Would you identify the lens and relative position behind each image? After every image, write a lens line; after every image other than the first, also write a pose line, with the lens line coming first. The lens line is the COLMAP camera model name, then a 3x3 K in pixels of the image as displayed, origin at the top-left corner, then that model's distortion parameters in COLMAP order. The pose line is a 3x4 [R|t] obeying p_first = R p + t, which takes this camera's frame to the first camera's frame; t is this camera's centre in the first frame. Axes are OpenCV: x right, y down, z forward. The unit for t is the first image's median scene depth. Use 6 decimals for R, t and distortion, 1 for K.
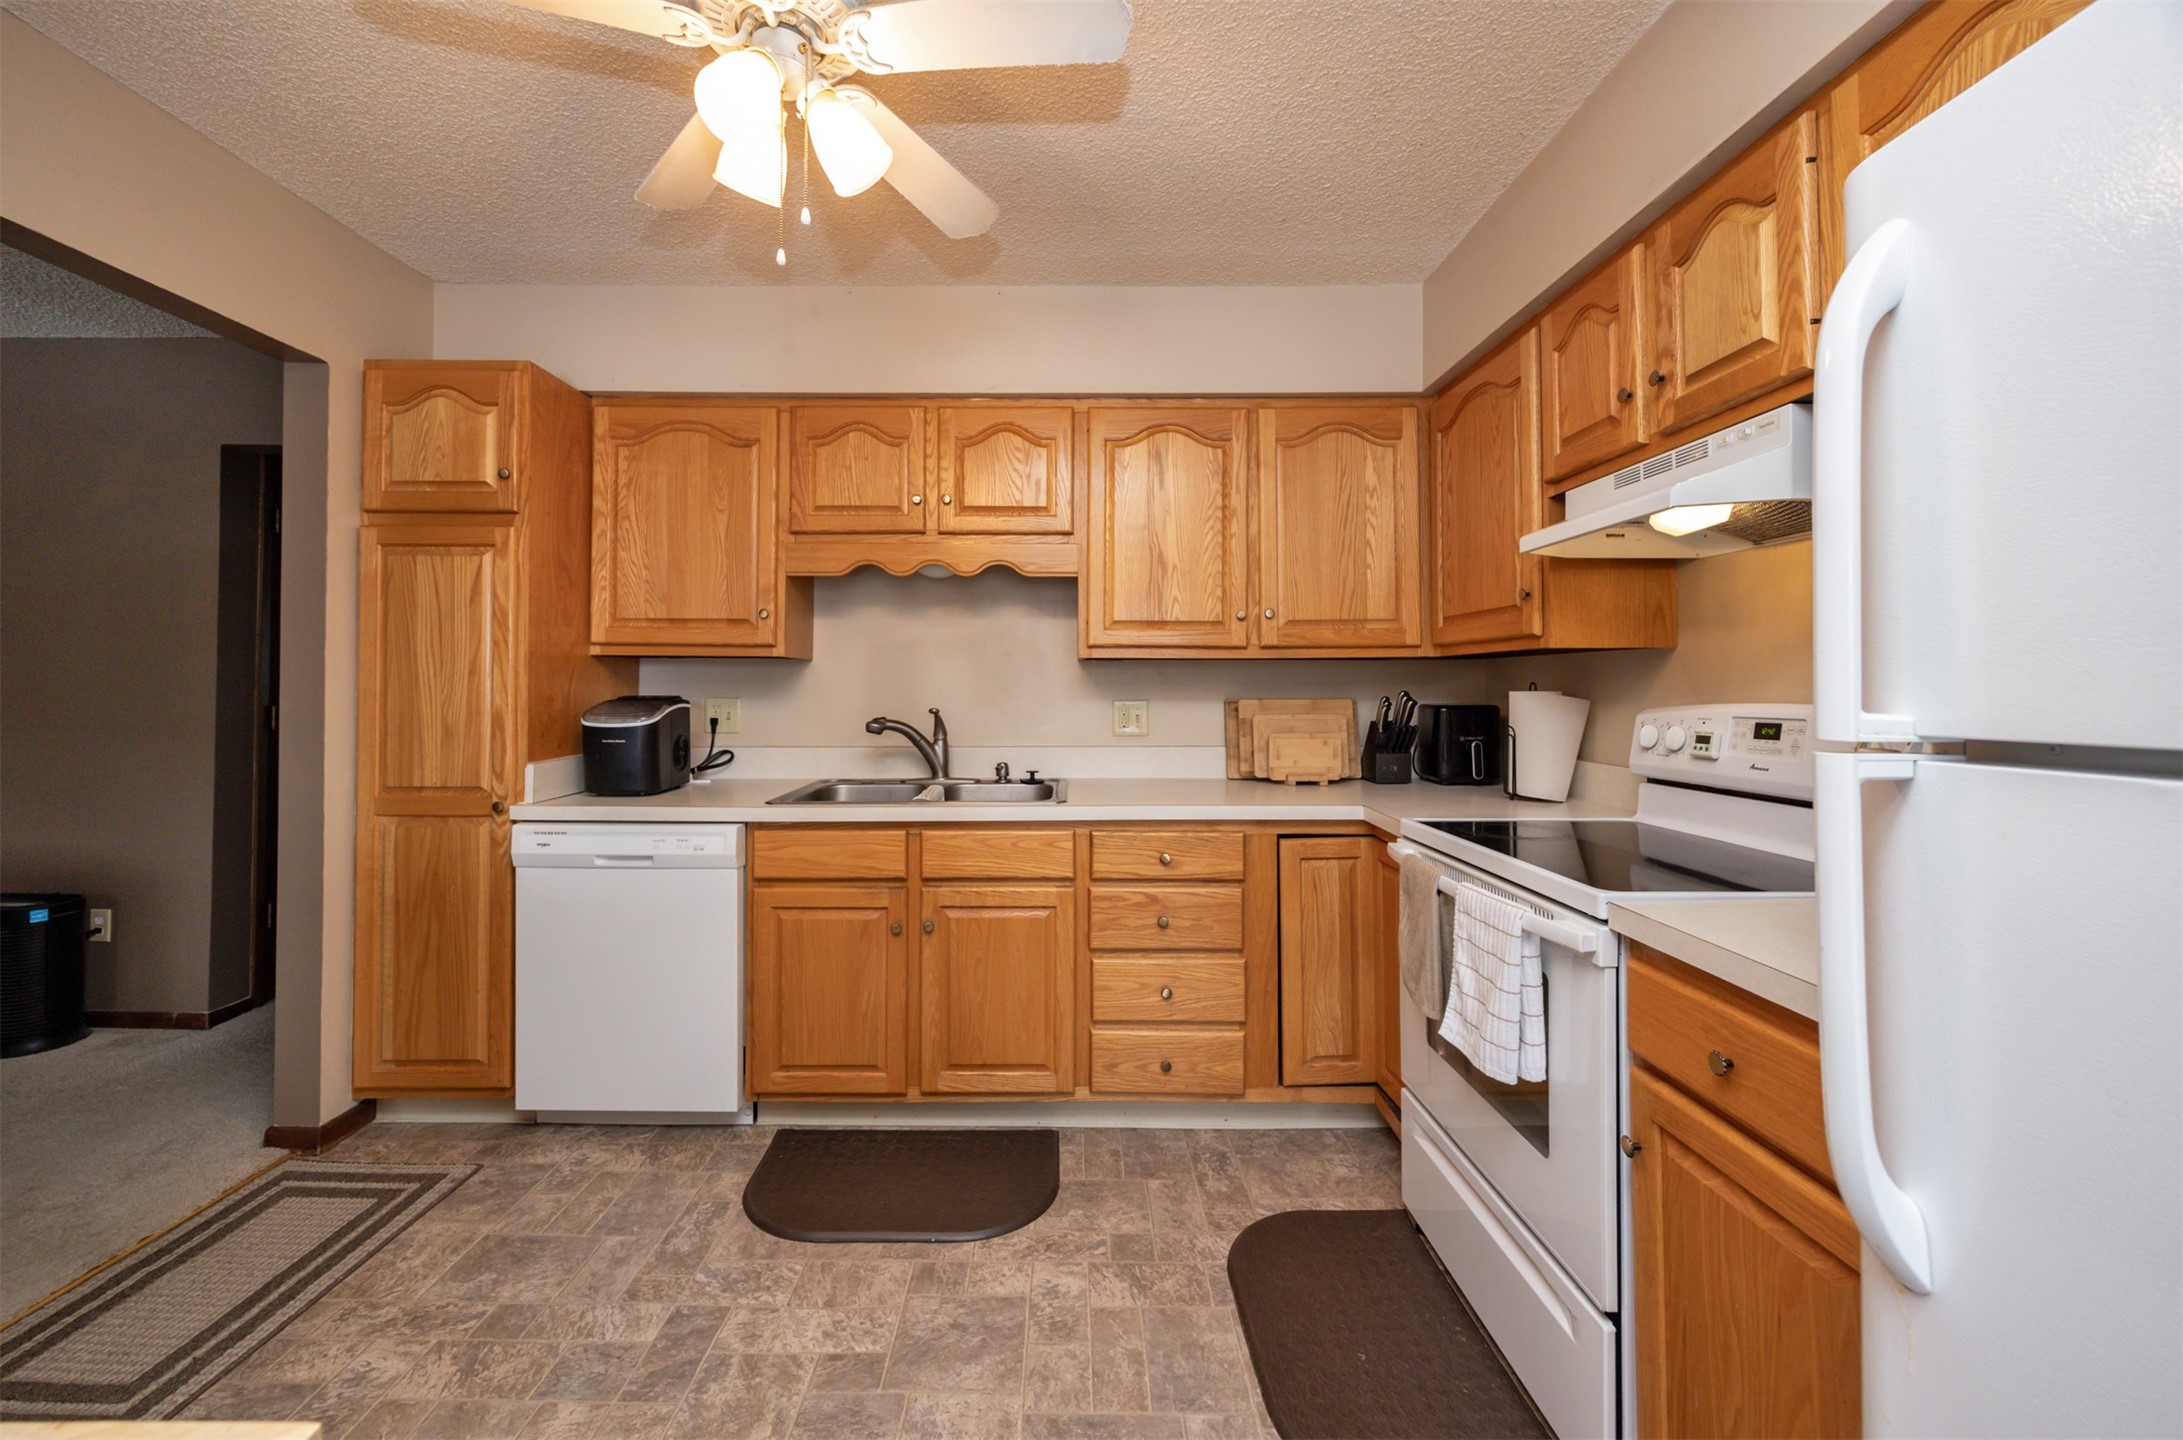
lens RADIAL K [[843.8, 0, 1064.7], [0, 843.8, 678.7], [0, 0, 1]] dist [0.000808, -0.000400]
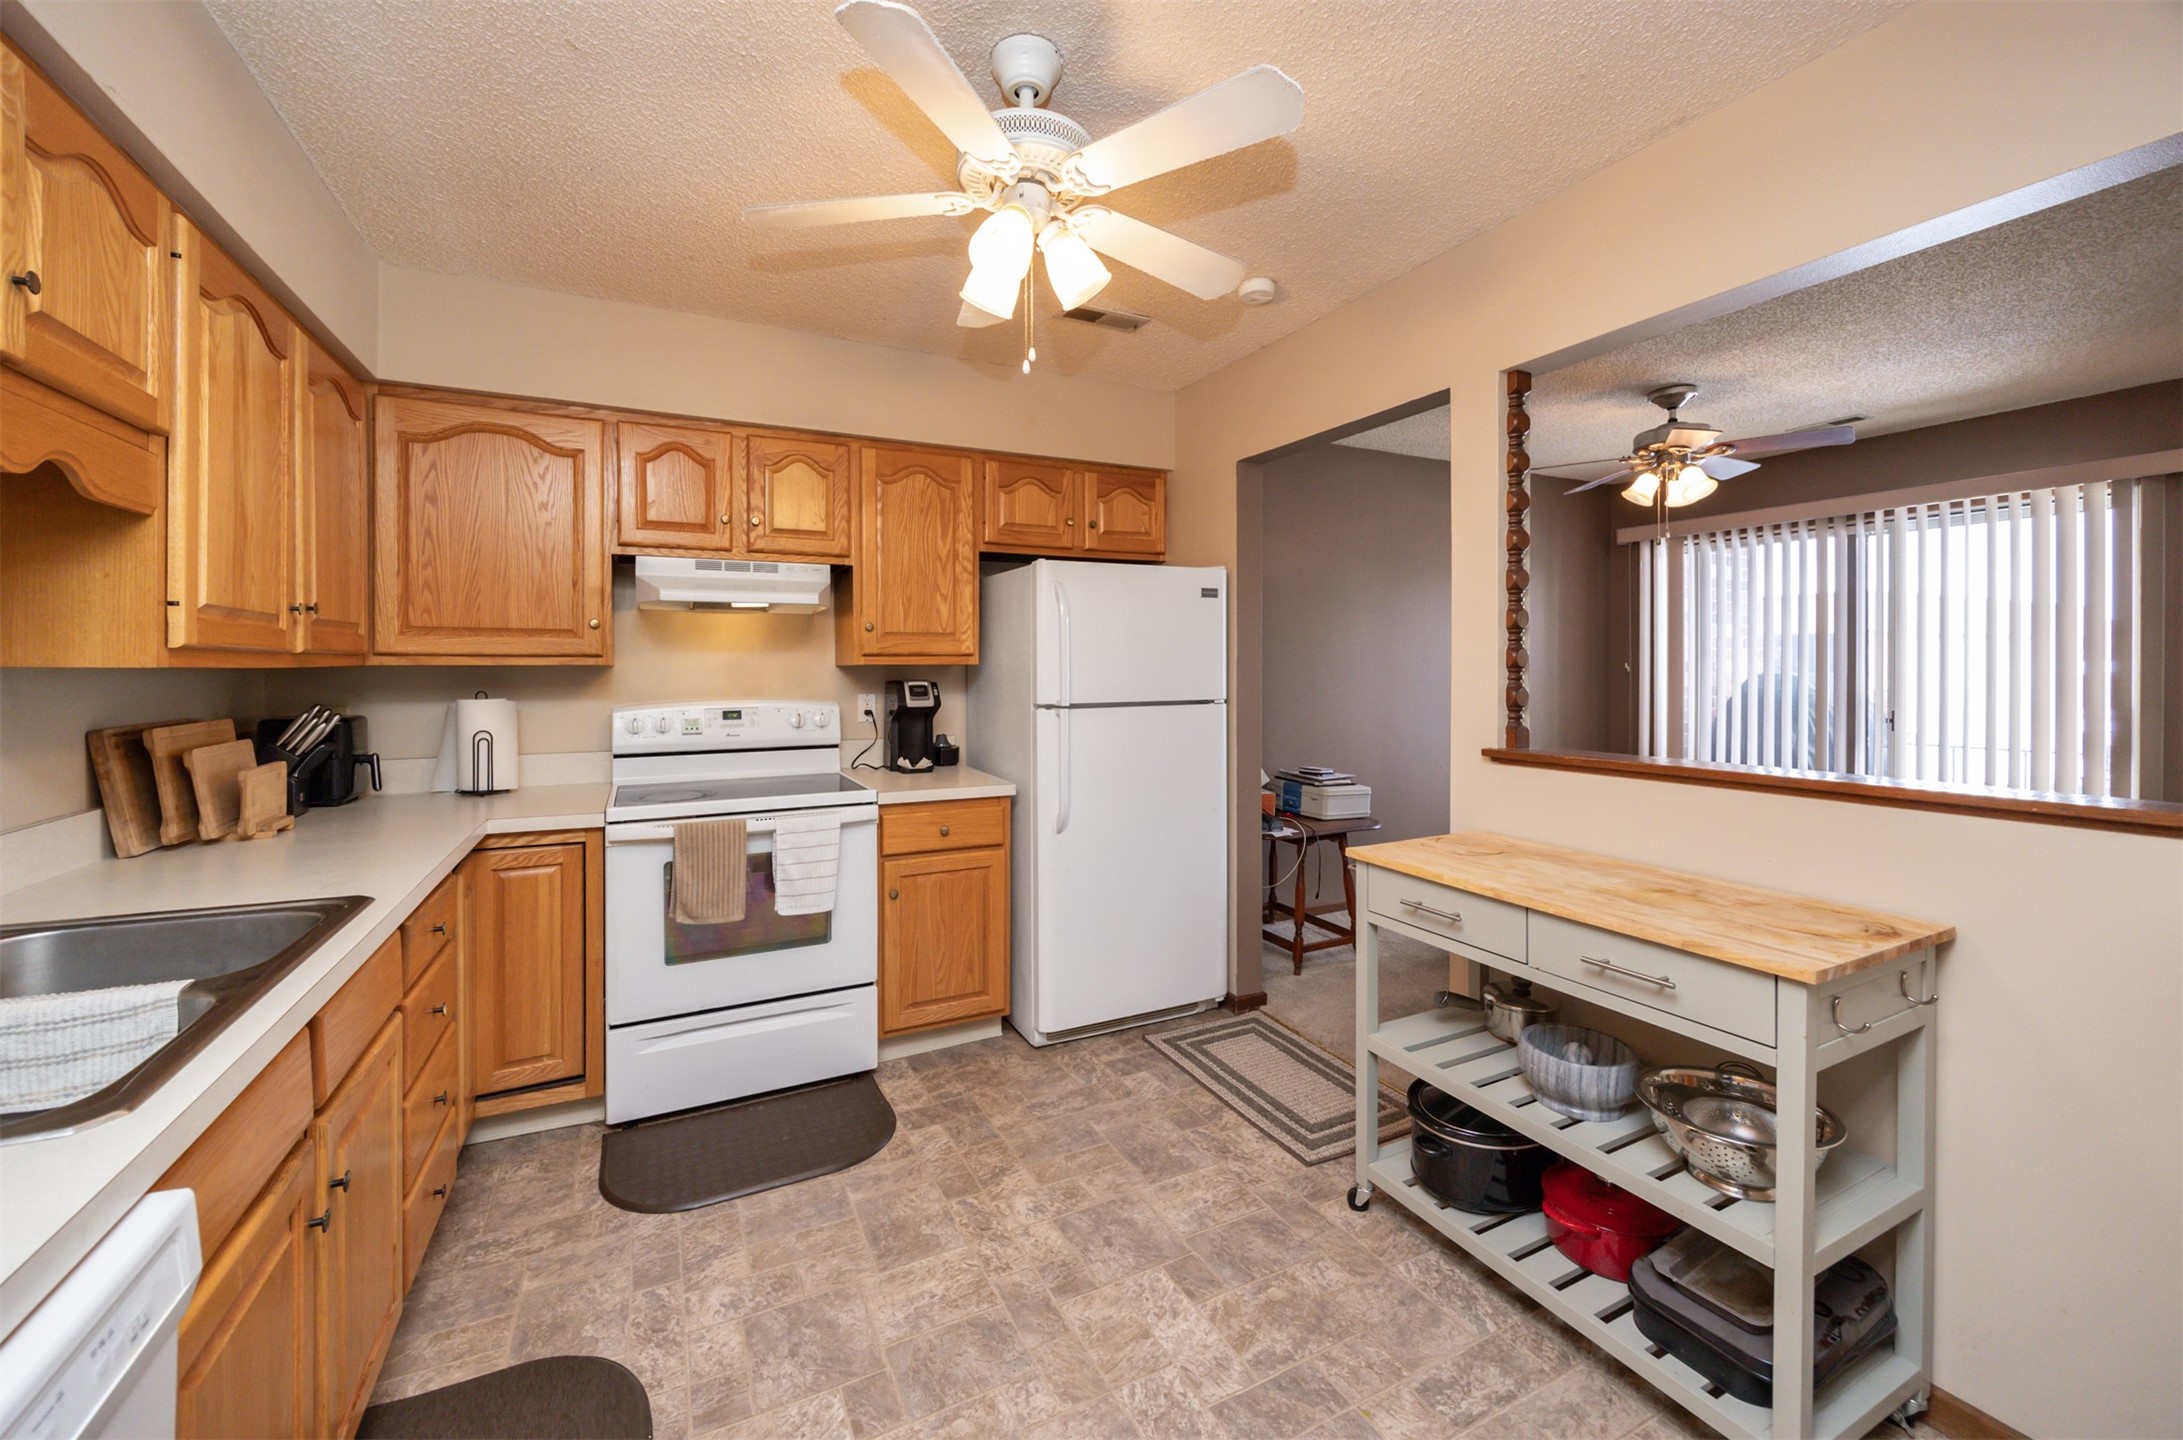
lens RADIAL K [[843.8, 0, 1038.5], [0, 843.8, 678.4], [0, 0, 1]] dist [0.000808, -0.000400]
pose [[-0.409701, -0.015542, 0.912087, -0.807436], [-0.009581, 0.999873, 0.012735, -0.034124], [-0.912170, -0.003521, -0.409798, 0.806959]]
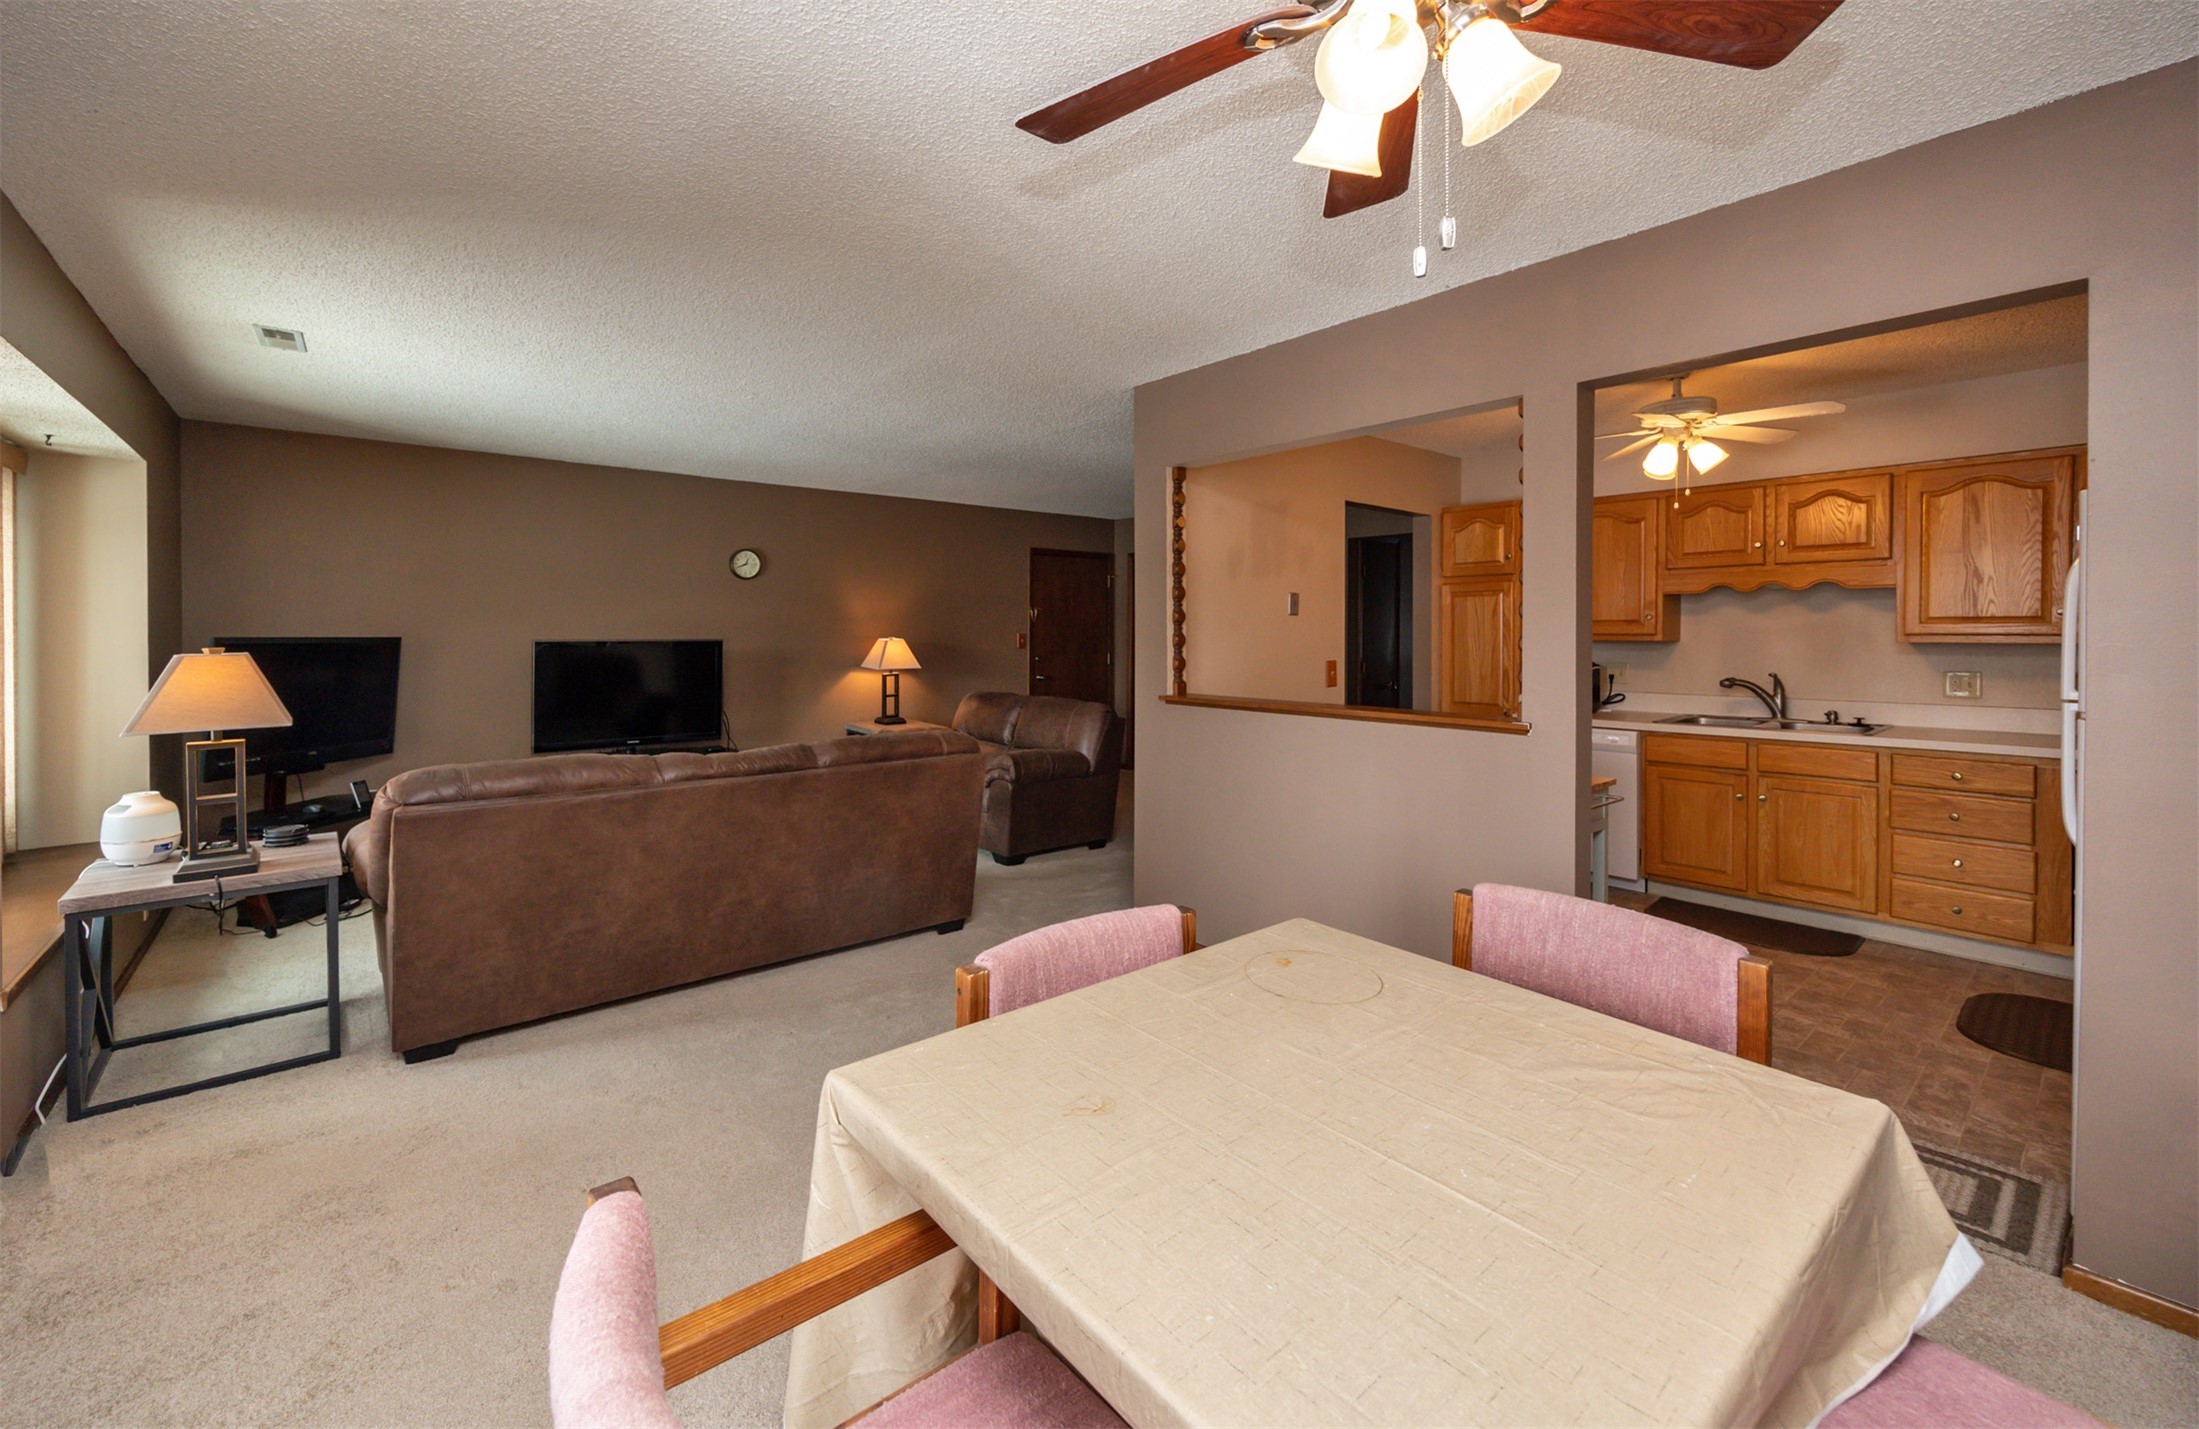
lens RADIAL K [[864.5, 0, 1021.4], [0, 864.5, 642.9], [0, 0, 1]] dist [-0.013479, 0.000599]
pose [[0.598717, 0.004592, -0.800947, 0.334586], [0.013380, 0.999787, 0.015734, -0.076732], [0.800849, -0.020137, 0.598528, -1.273987]]
